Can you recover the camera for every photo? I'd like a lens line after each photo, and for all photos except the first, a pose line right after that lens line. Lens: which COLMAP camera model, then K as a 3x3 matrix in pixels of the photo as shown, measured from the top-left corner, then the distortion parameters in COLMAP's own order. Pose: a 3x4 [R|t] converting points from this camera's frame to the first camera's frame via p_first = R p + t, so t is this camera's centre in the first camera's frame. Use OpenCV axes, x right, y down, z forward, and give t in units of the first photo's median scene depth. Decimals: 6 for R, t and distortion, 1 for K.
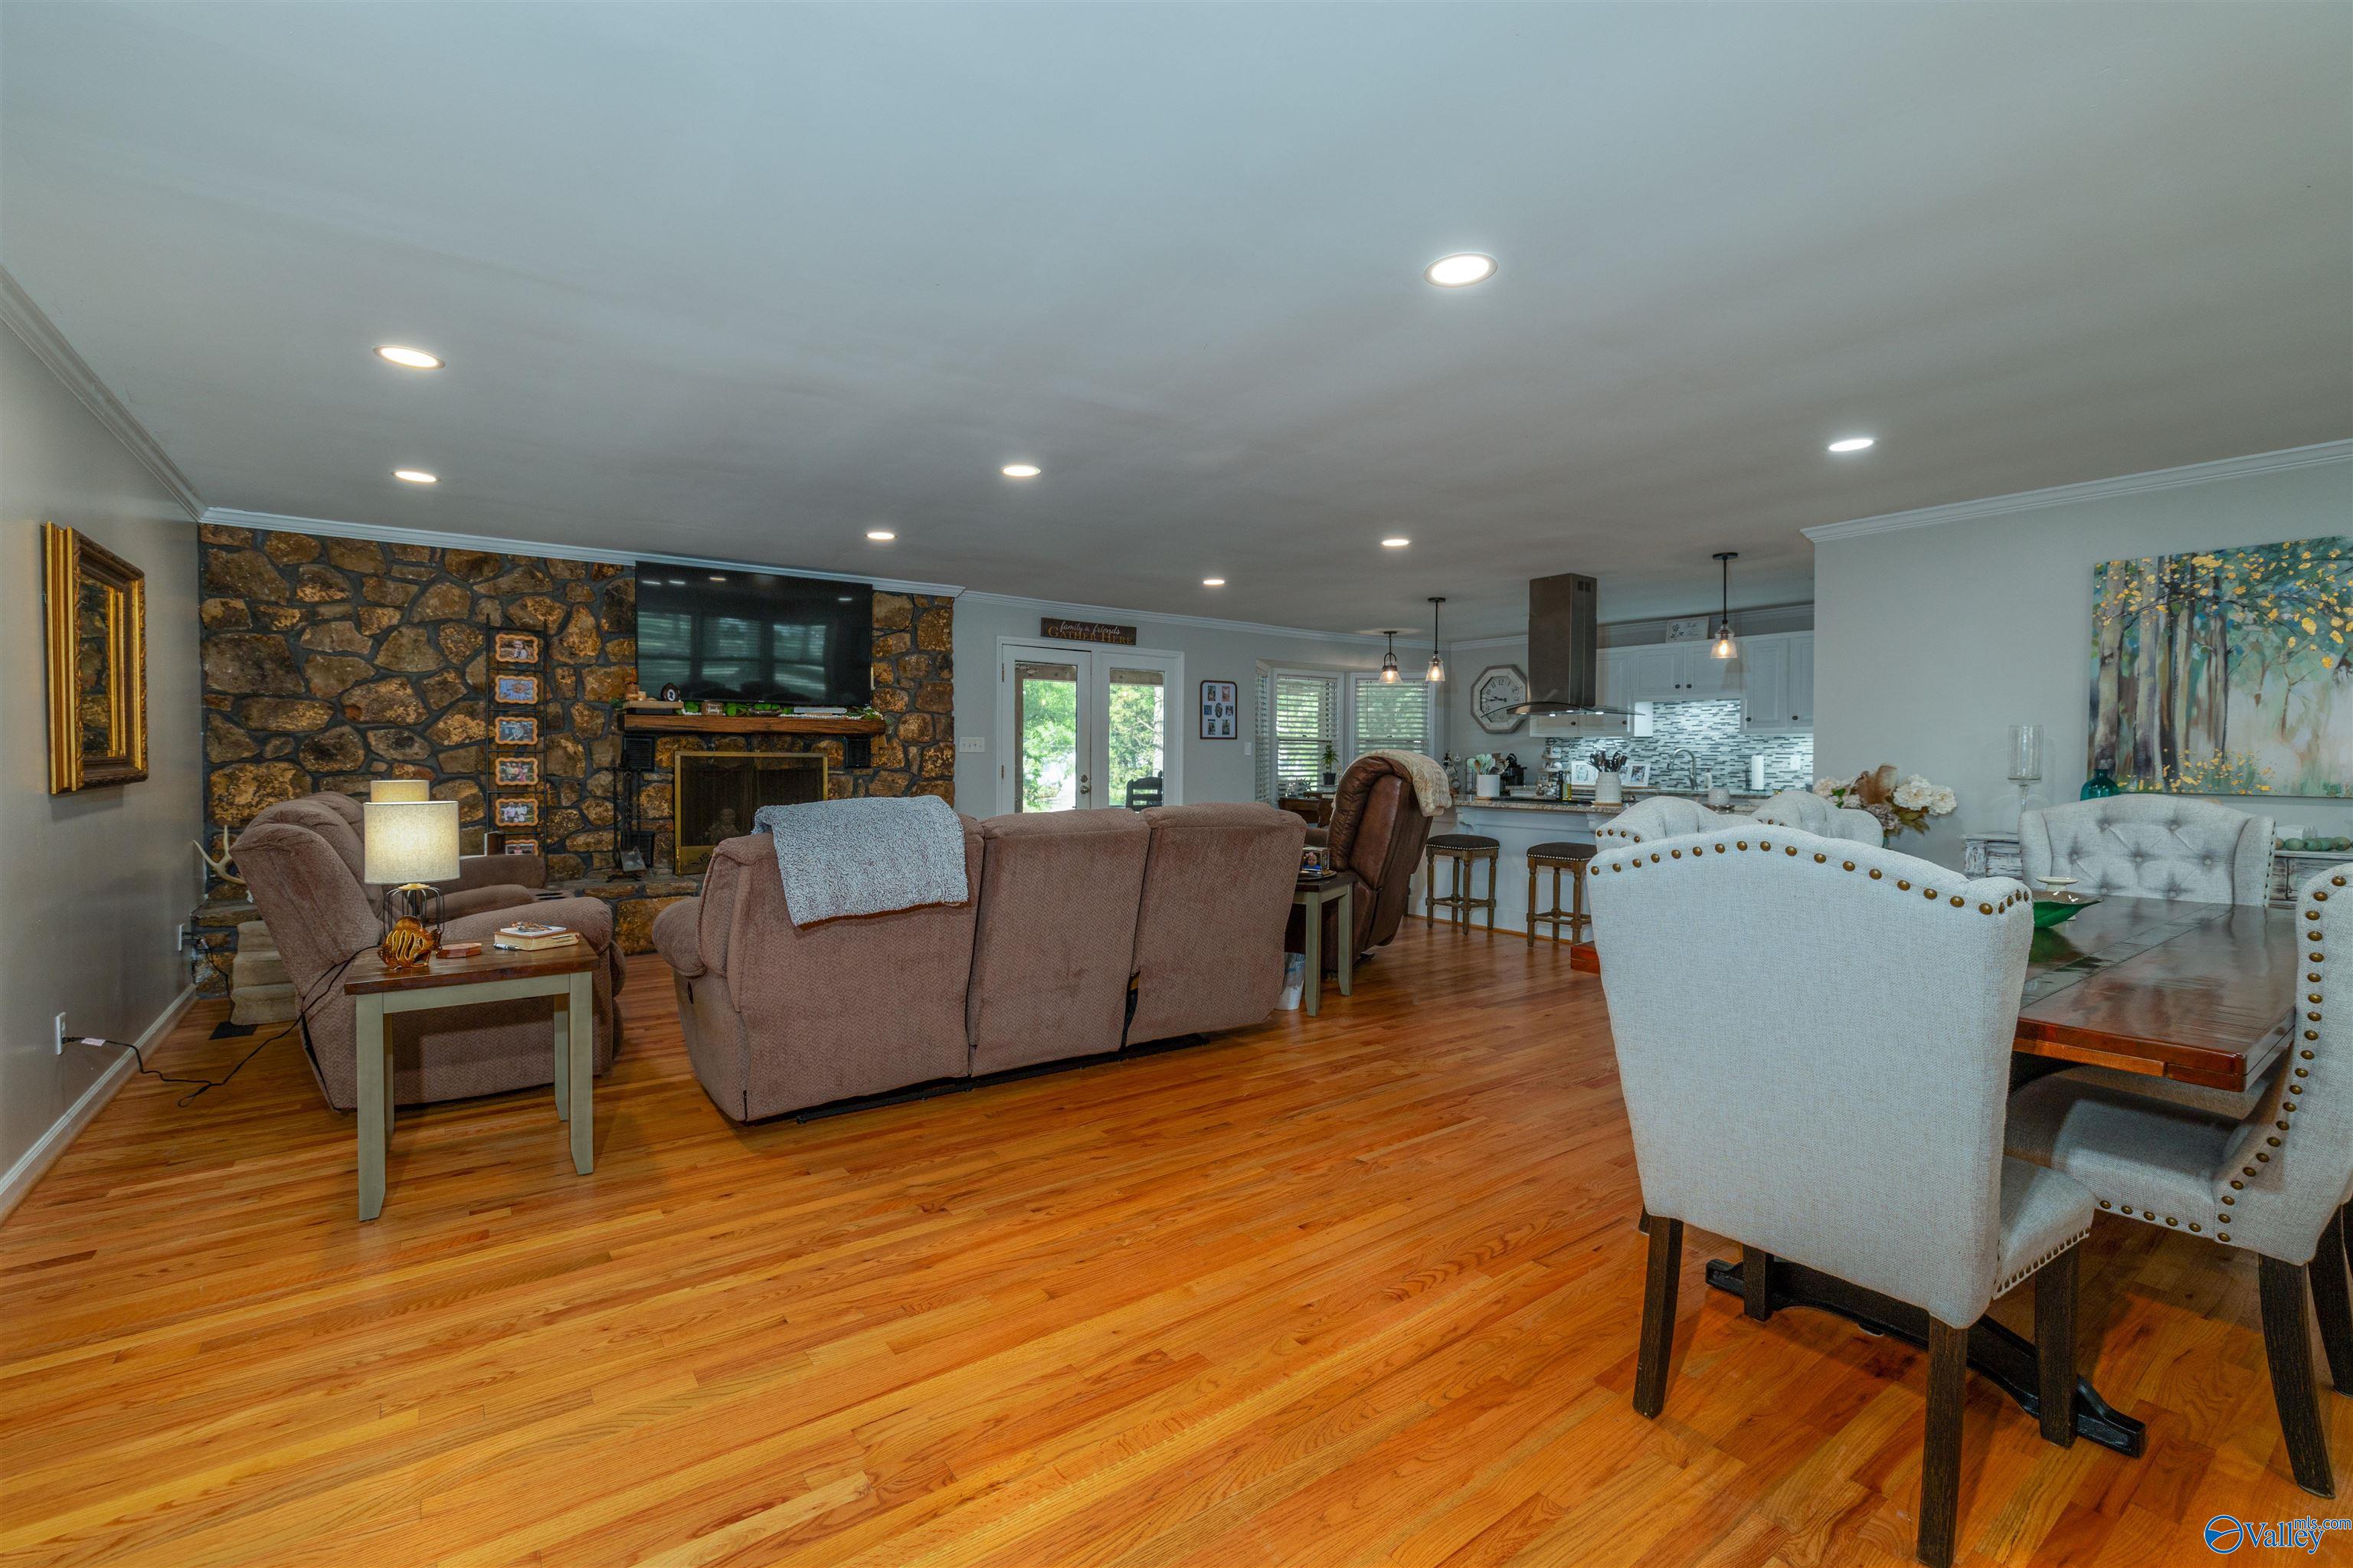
lens RADIAL K [[997.1, 0, 1176.5], [0, 997.1, 784.0], [0, 0, 1]] dist [0.000397, 0.000244]
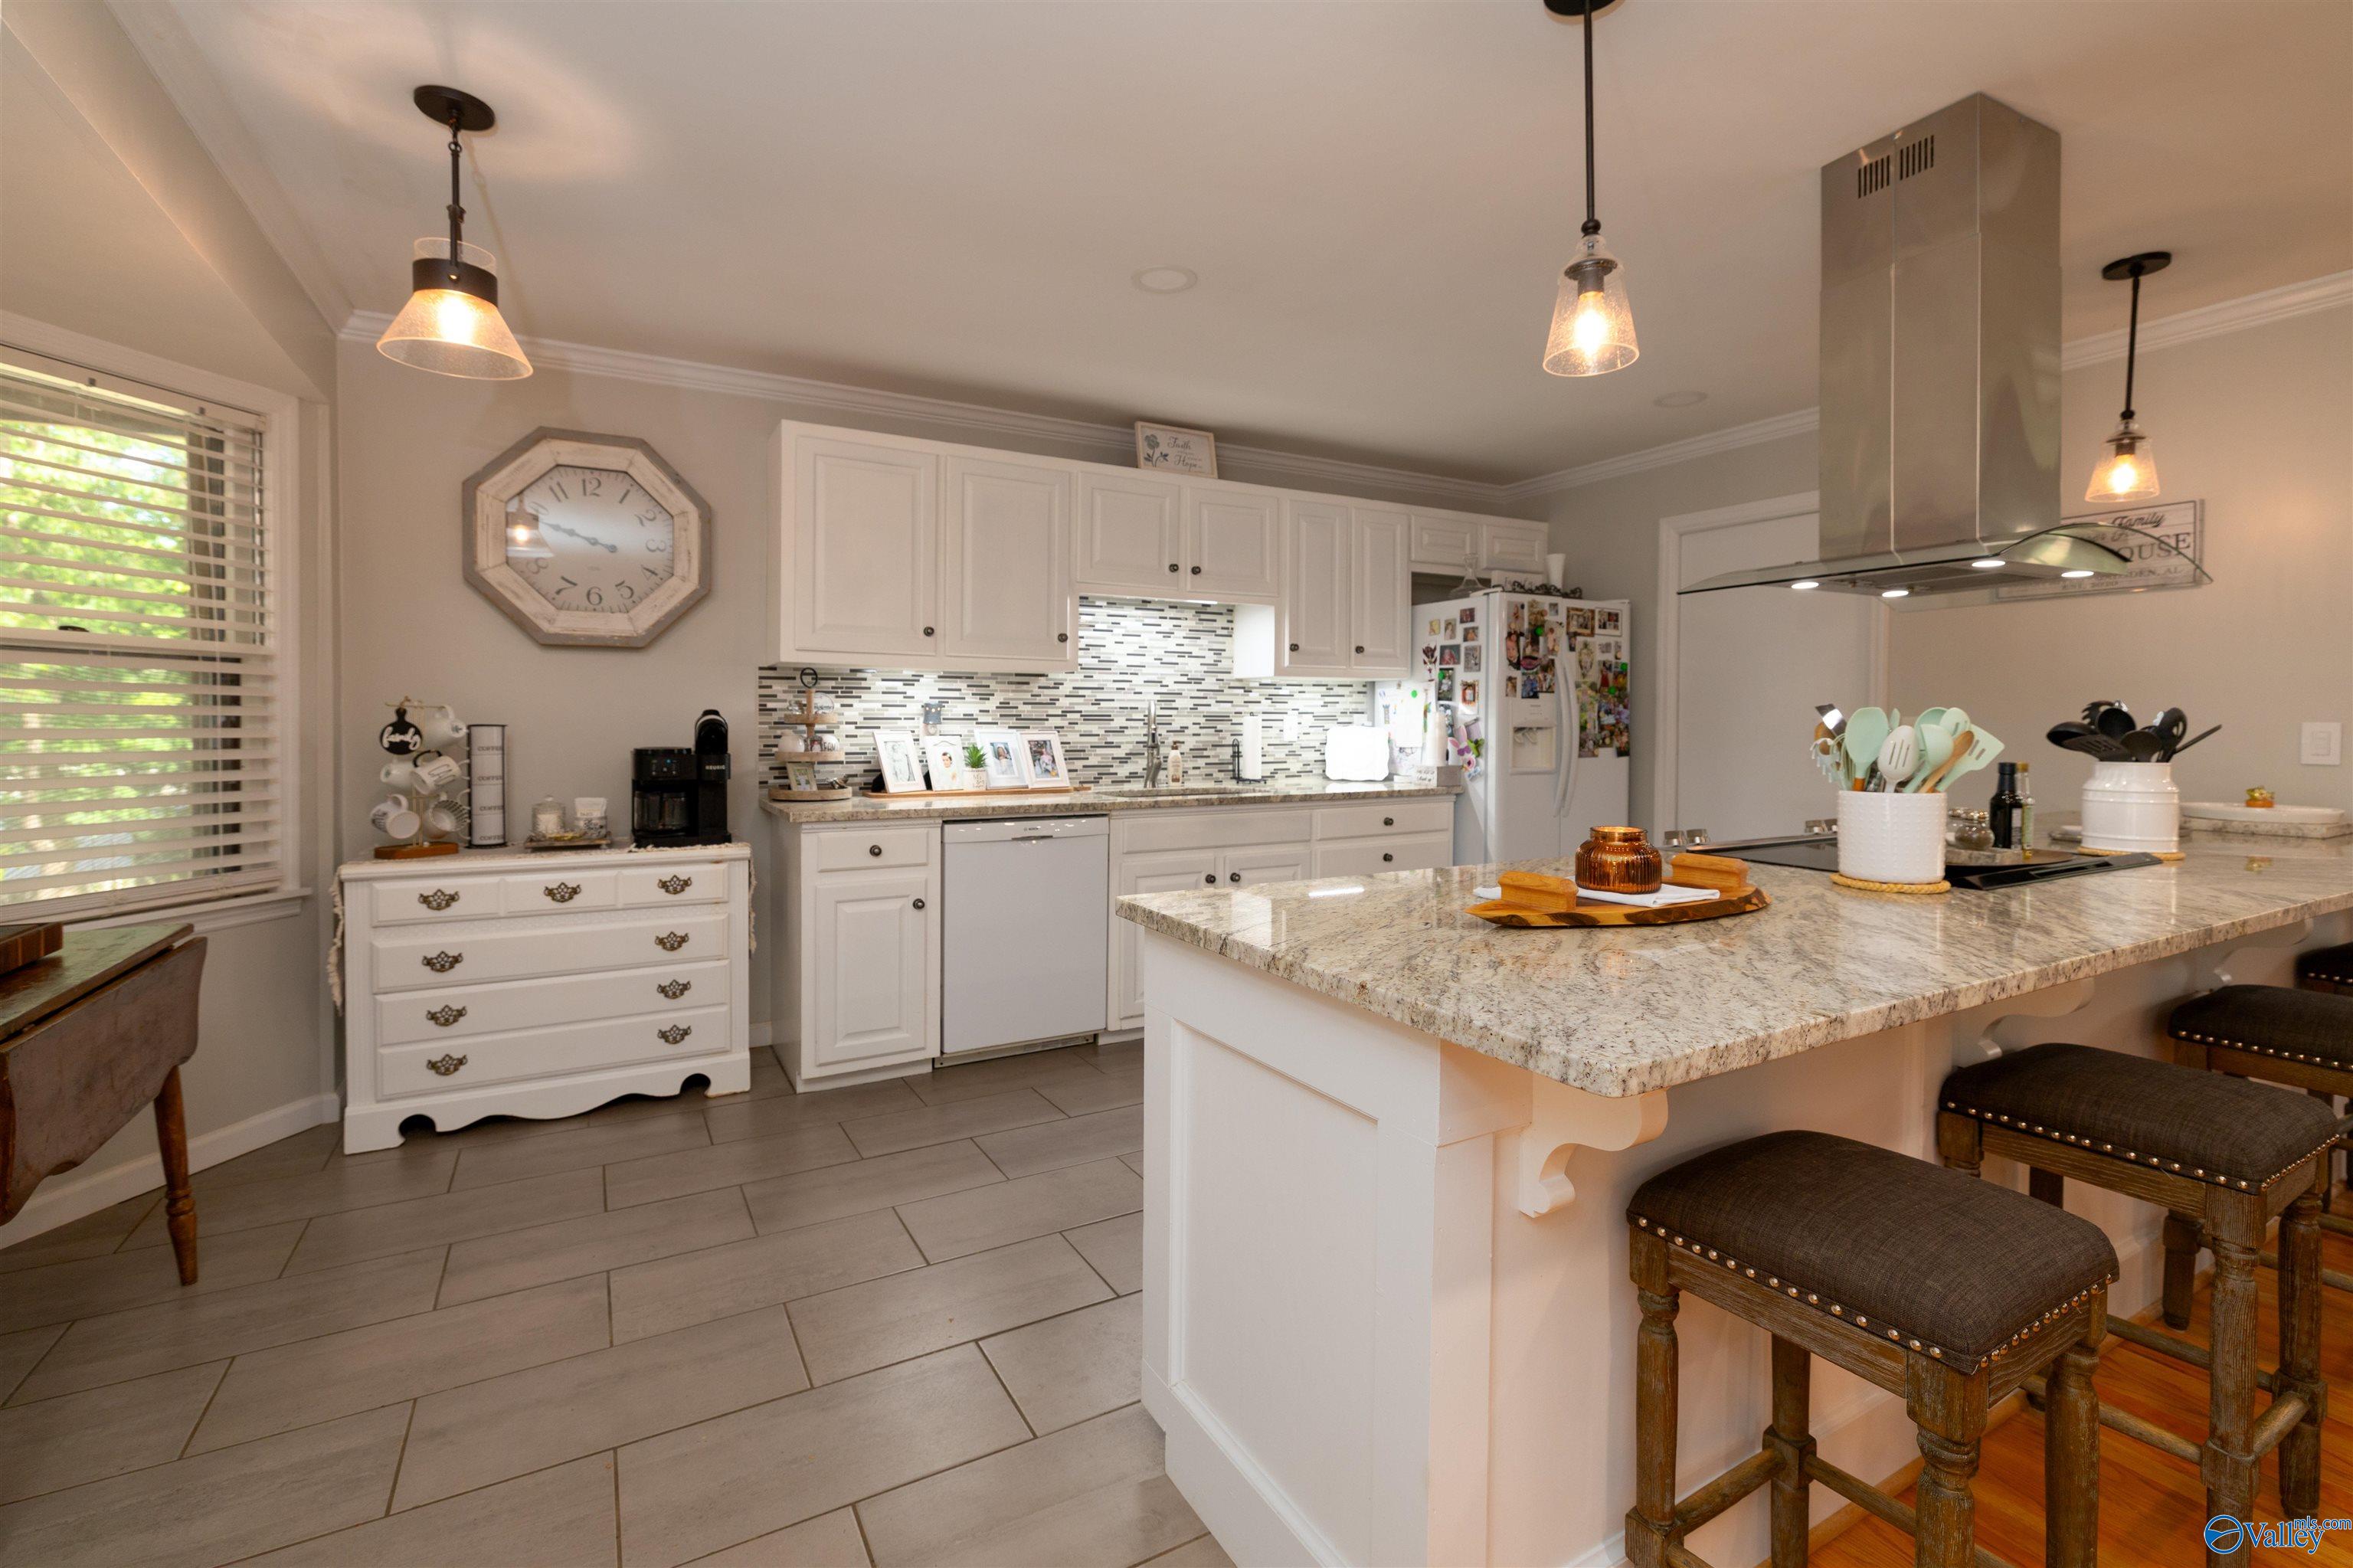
lens RADIAL K [[1030.7, 0, 1170.5], [0, 1030.7, 755.1], [0, 0, 1]] dist [0.003051, 0.000607]
pose [[0.130703, -0.036668, 0.990743, 0.043646], [0.029078, 0.999028, 0.033138, -0.055530], [-0.990995, 0.024477, 0.131642, 1.973428]]
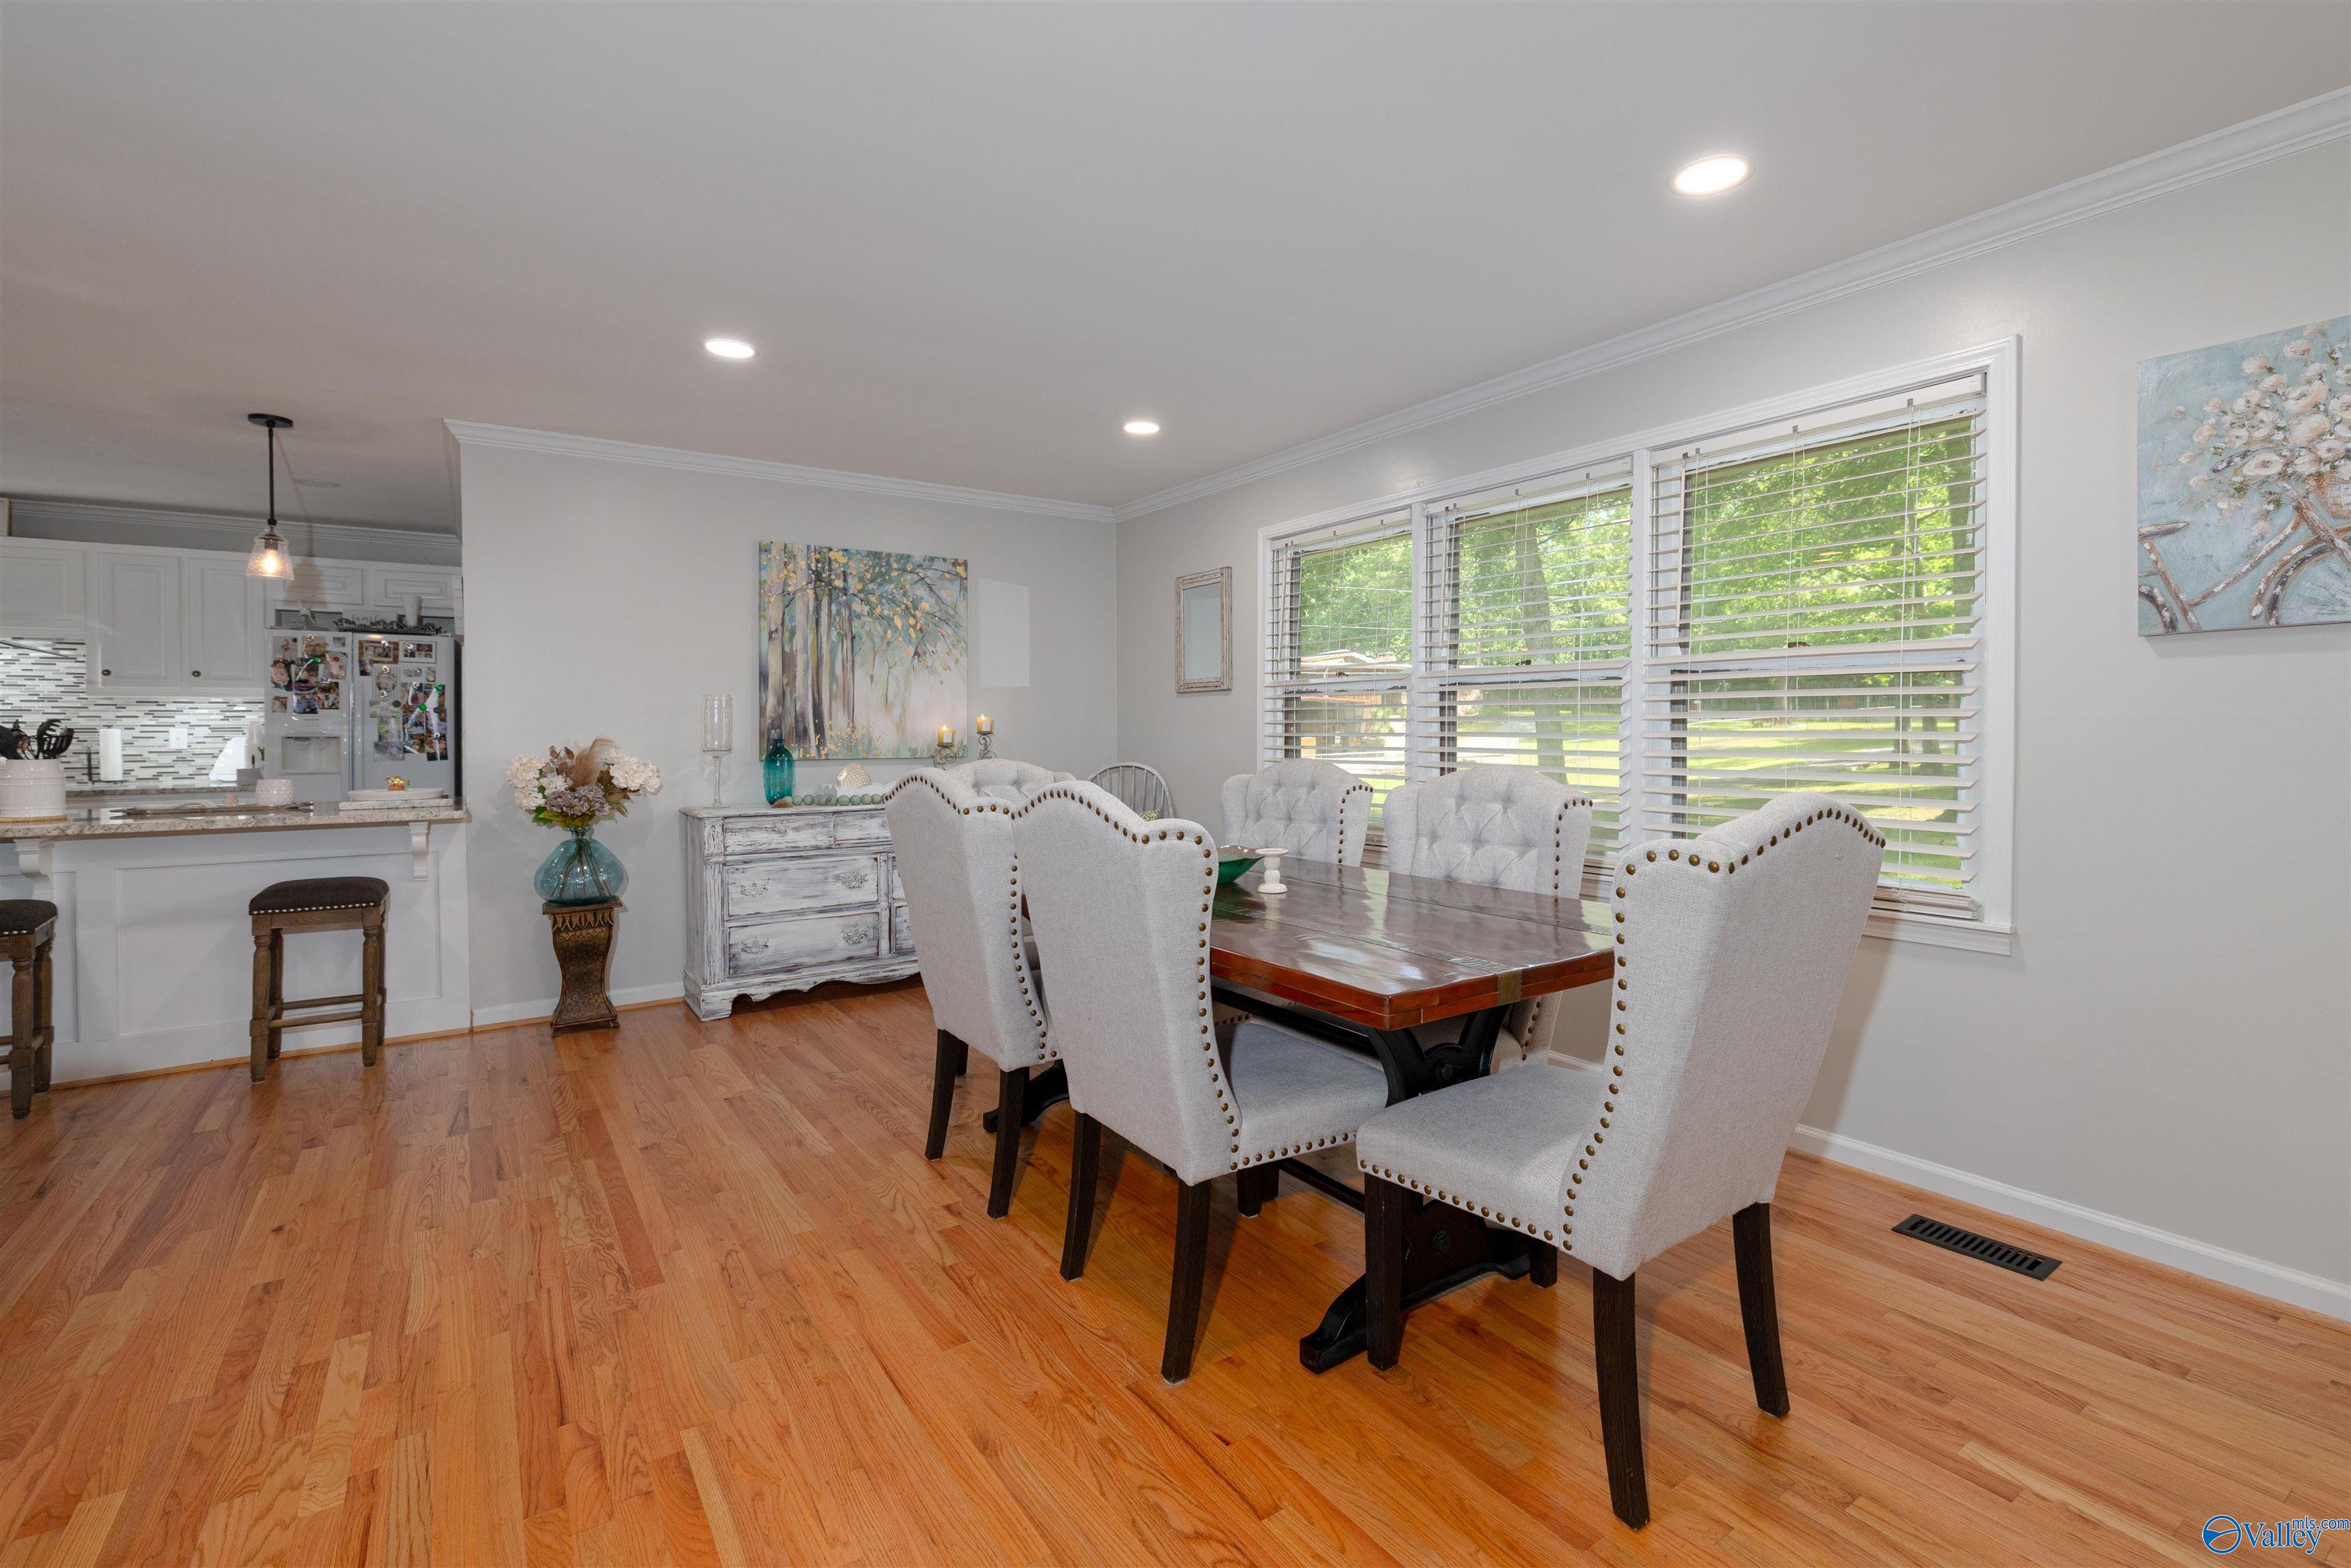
lens RADIAL K [[1059.2, 0, 1175.2], [0, 1059.2, 743.1], [0, 0, 1]] dist [0.001528, 0.000578]
pose [[0.041746, -0.017187, 0.998980, -0.169357], [0.032577, 0.999344, 0.015832, -0.014919], [-0.998597, 0.031883, 0.042278, 0.556282]]
